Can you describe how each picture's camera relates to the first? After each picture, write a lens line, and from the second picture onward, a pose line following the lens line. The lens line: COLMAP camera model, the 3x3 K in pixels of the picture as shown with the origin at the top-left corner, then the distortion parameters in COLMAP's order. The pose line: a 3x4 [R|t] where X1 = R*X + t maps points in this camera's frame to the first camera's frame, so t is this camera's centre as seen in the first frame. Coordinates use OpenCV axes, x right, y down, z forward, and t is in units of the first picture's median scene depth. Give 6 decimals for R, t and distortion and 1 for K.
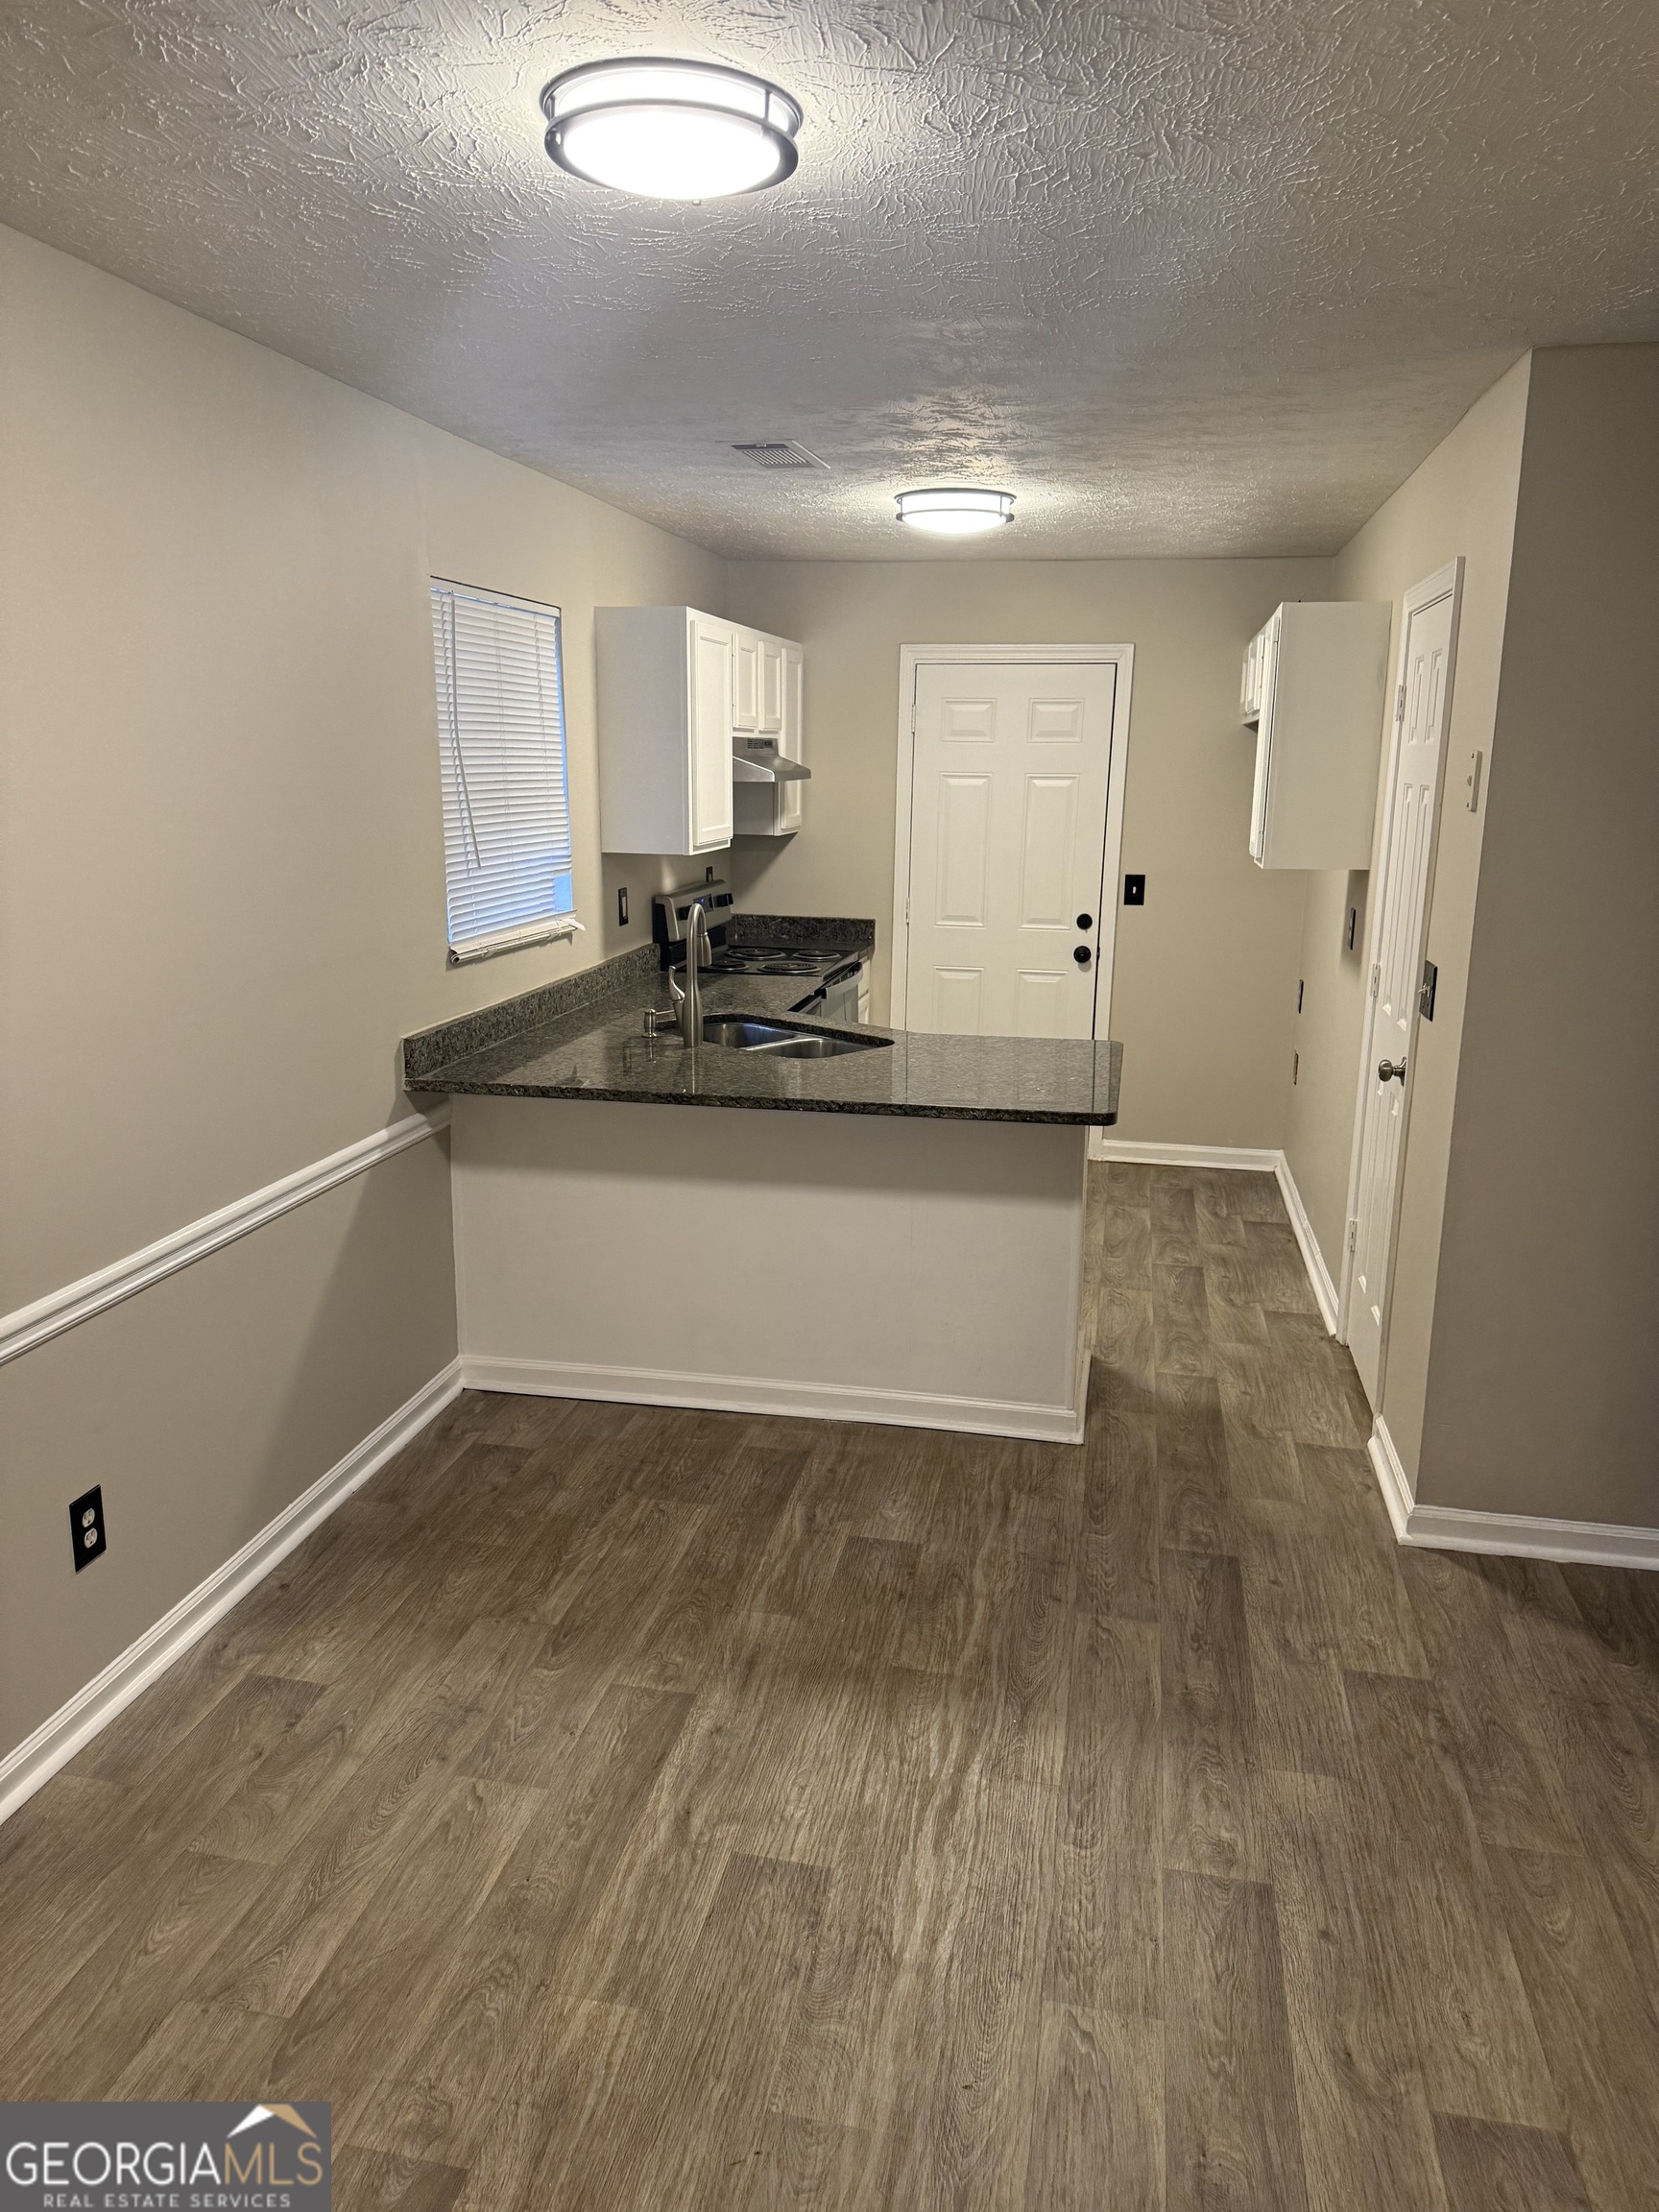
lens RADIAL K [[1520.7, 0, 822.6], [0, 1520.7, 1089.1], [0, 0, 1]] dist [0.128202, -0.000469]
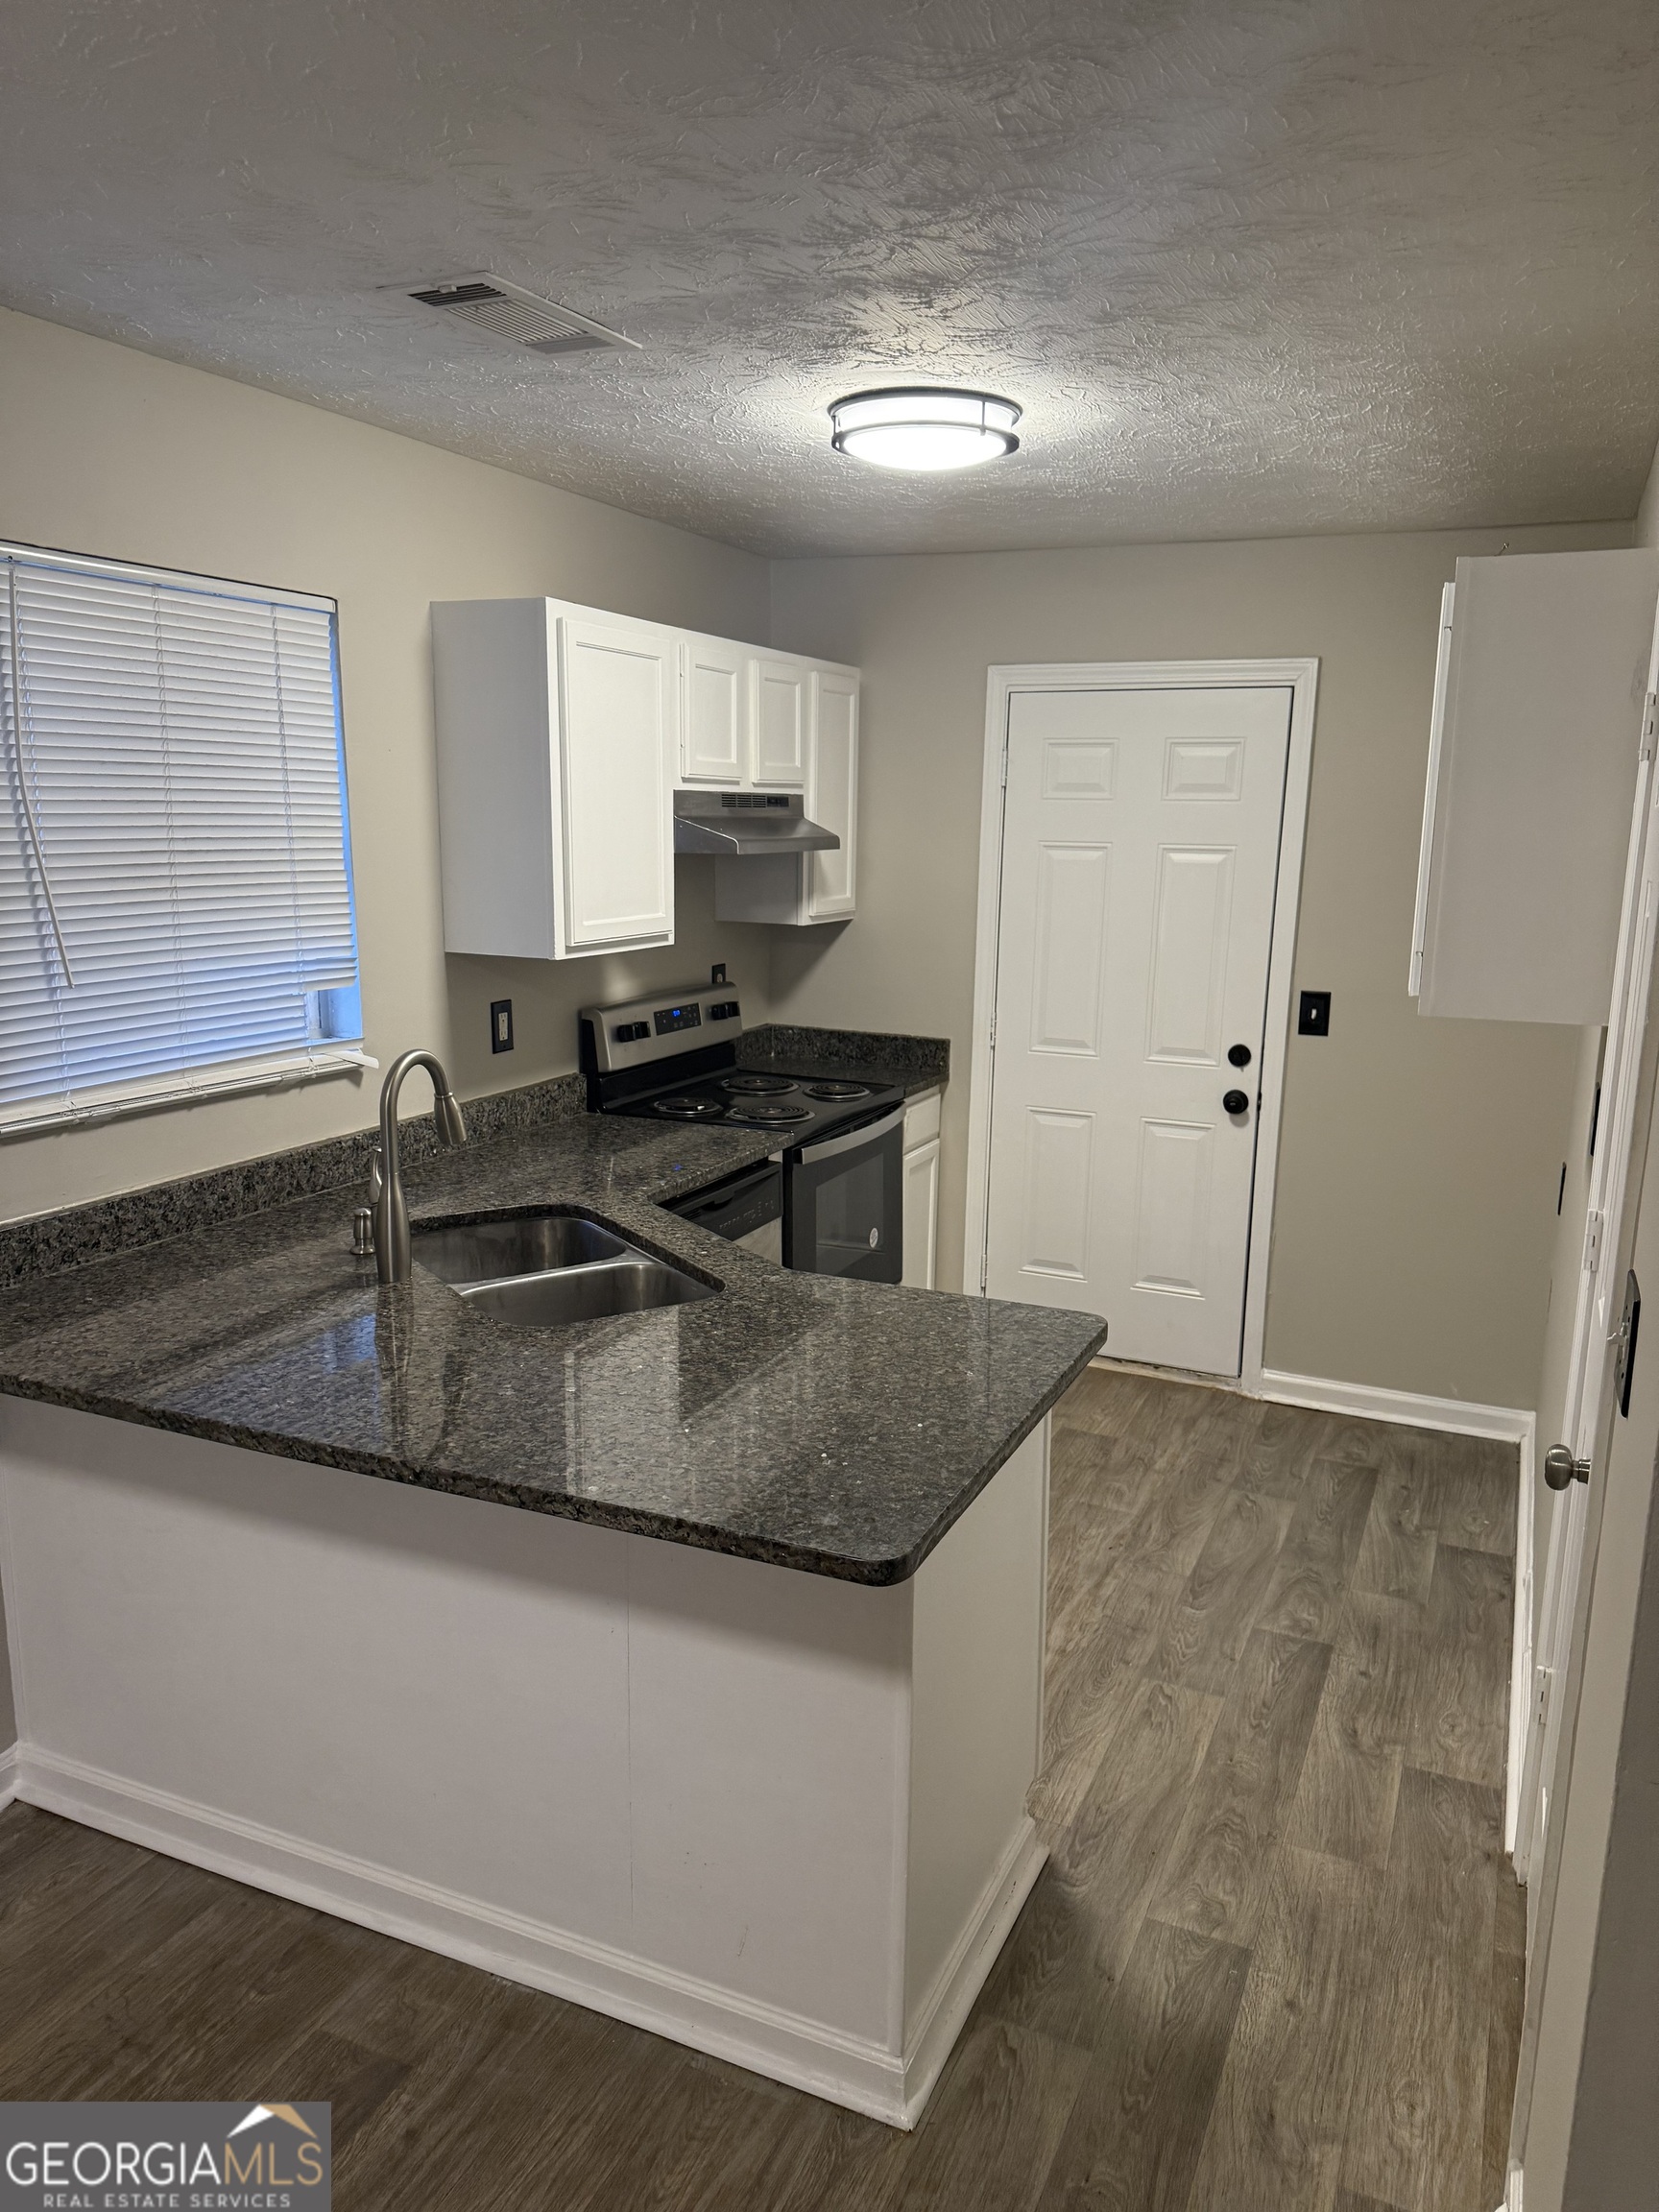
lens RADIAL K [[1549.2, 0, 829.5], [0, 1549.2, 1106.0], [0, 0, 1]] dist [0.047704, -0.051144]
pose [[0.975347, 0.044224, -0.216202, 0.164594], [-0.051027, 0.998359, -0.025985, -0.068085], [0.214698, 0.036377, 0.976003, 0.316518]]
